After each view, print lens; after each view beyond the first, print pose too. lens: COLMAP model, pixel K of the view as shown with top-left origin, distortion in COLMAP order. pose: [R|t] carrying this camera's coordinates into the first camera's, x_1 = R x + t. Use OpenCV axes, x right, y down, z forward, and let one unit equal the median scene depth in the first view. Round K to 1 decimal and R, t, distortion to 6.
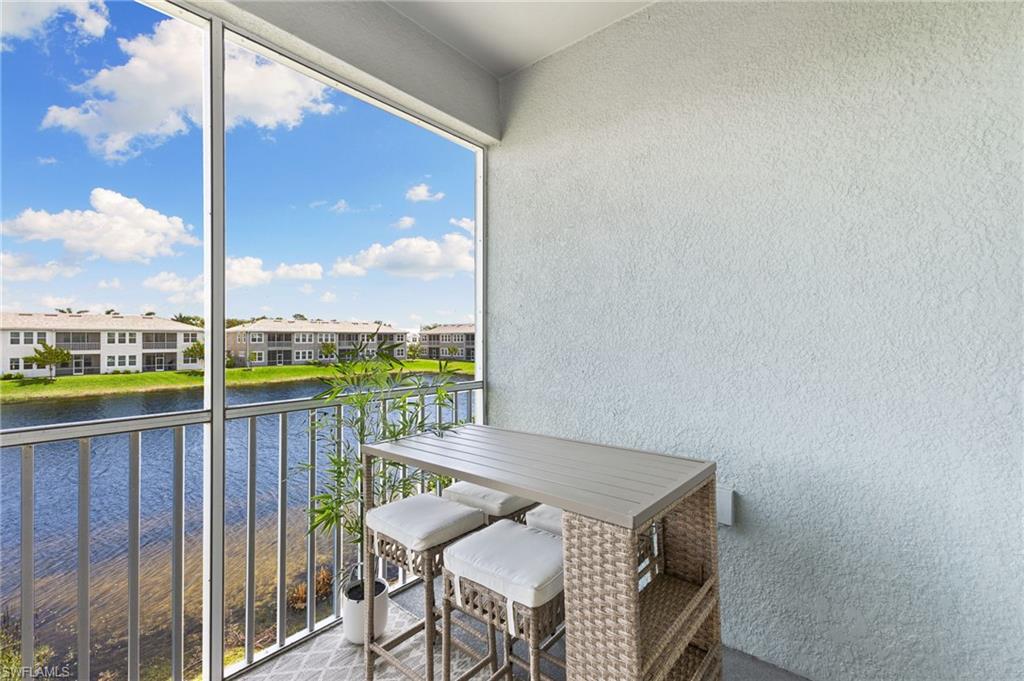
lens RADIAL K [[440.7, 0, 511.9], [0, 440.7, 336.3], [0, 0, 1]] dist [0.009207, -0.000448]
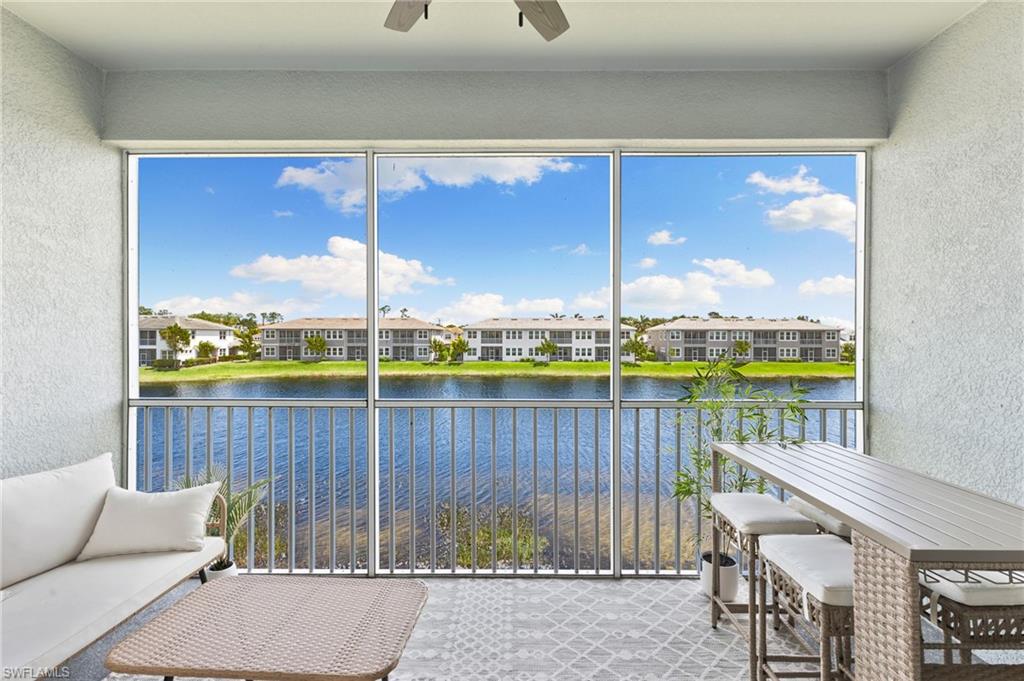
lens RADIAL K [[444.3, 0, 510.2], [0, 444.3, 338.2], [0, 0, 1]] dist [-0.000636, -0.000038]
pose [[0.631351, 0.008877, -0.775446, 0.192859], [0.002706, 0.999903, 0.013649, -0.048998], [0.775492, -0.010715, 0.631266, -0.172250]]
